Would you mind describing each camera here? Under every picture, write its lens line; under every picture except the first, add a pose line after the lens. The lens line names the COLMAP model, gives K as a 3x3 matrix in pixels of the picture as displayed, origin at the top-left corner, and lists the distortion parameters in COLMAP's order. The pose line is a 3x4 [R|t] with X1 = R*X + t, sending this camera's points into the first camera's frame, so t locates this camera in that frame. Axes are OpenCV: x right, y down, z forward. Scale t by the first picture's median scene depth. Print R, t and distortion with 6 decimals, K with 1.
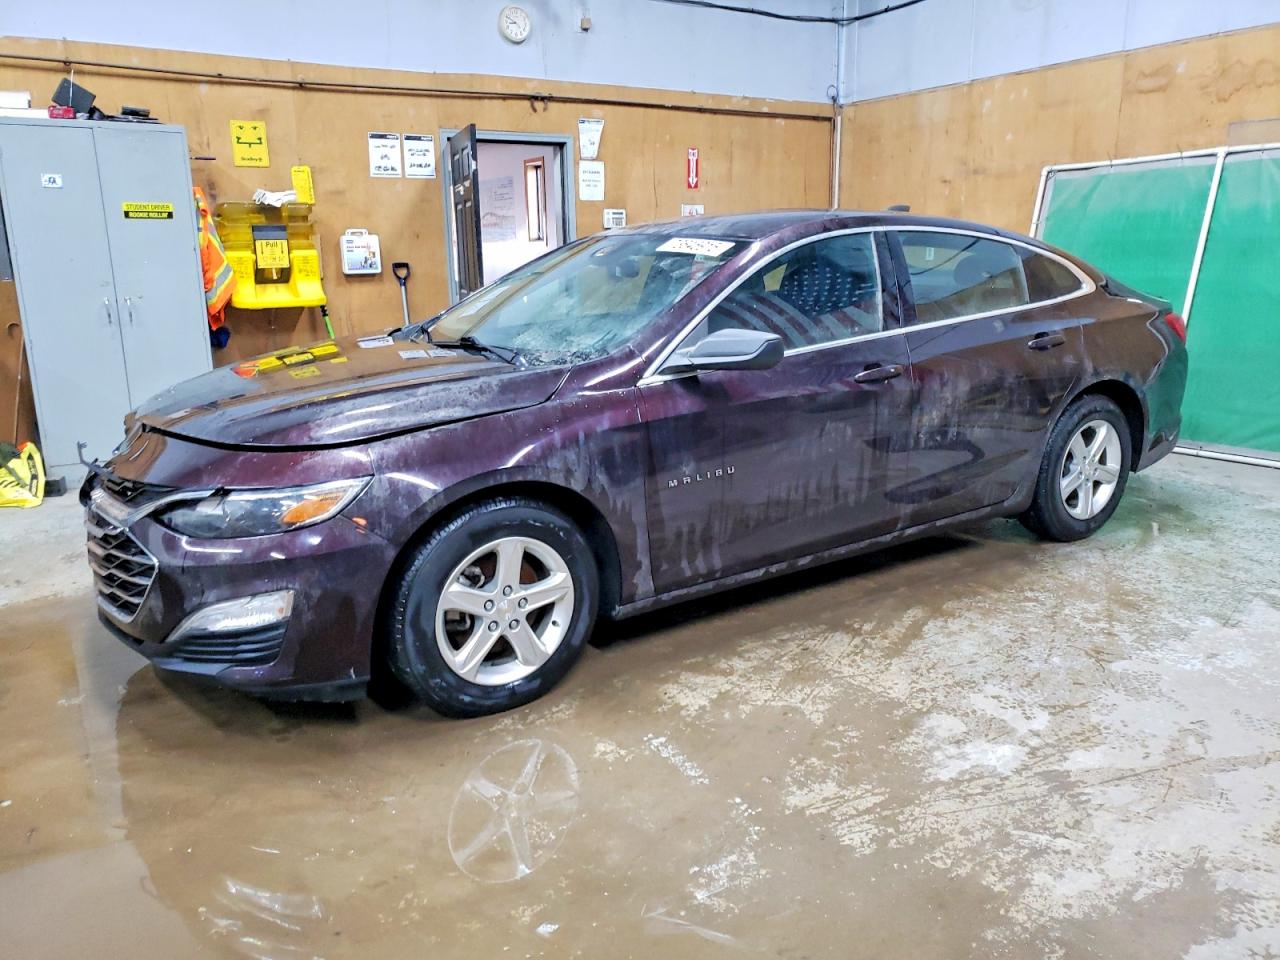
lens RADIAL K [[1040.0, 0, 629.0], [0, 1040.0, 508.3], [0, 0, 1]] dist [0.001956, 0.019936]
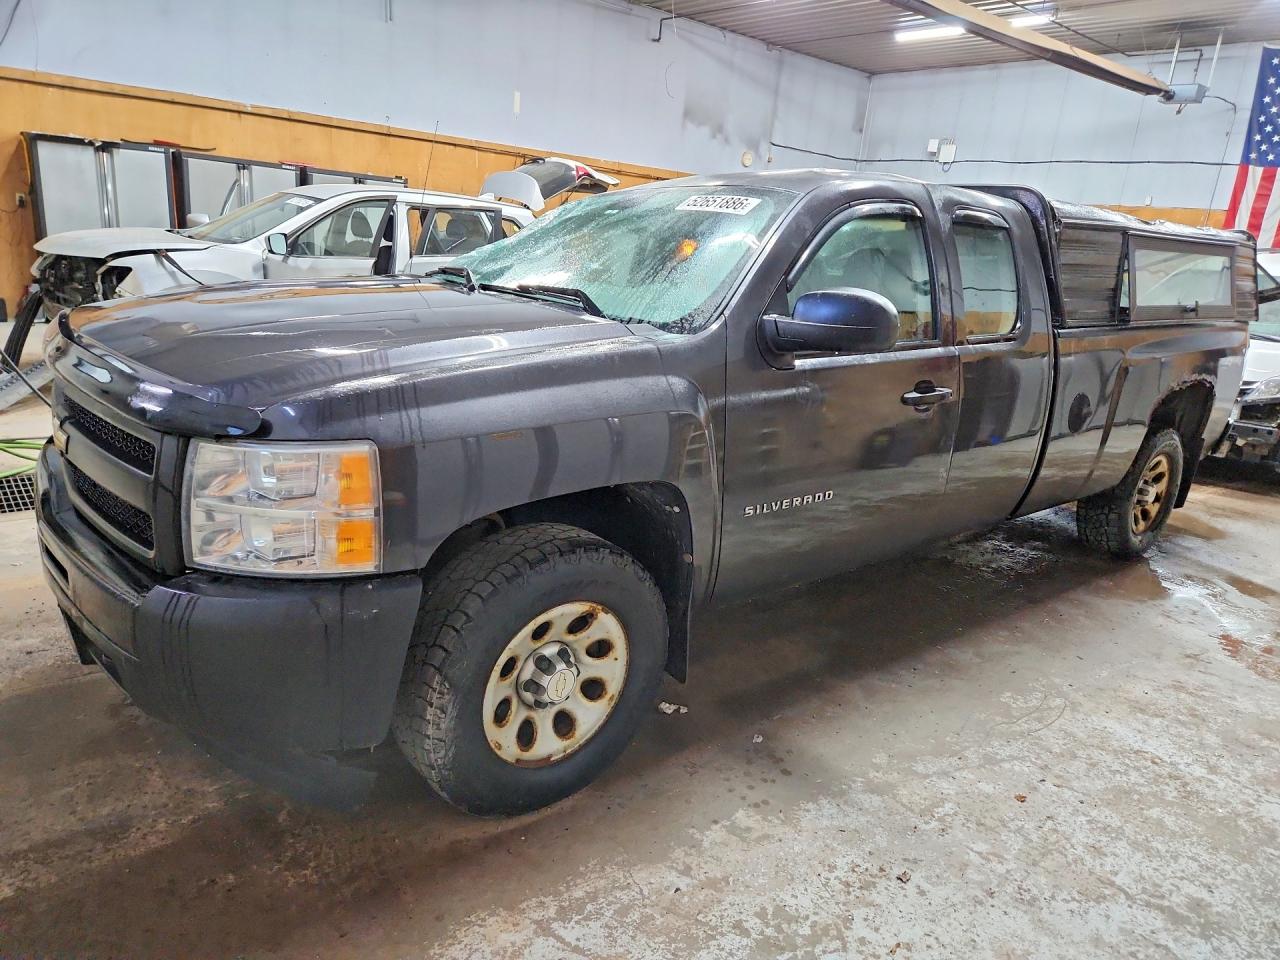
lens RADIAL K [[882.4, 0, 667.8], [0, 882.4, 506.7], [0, 0, 1]] dist [0.070500, -0.069866]
pose [[0.982583, 0.050405, 0.178856, -0.666696], [-0.062355, 0.996137, 0.061828, 0.254416], [-0.175048, -0.071903, 0.981931, -1.171669]]
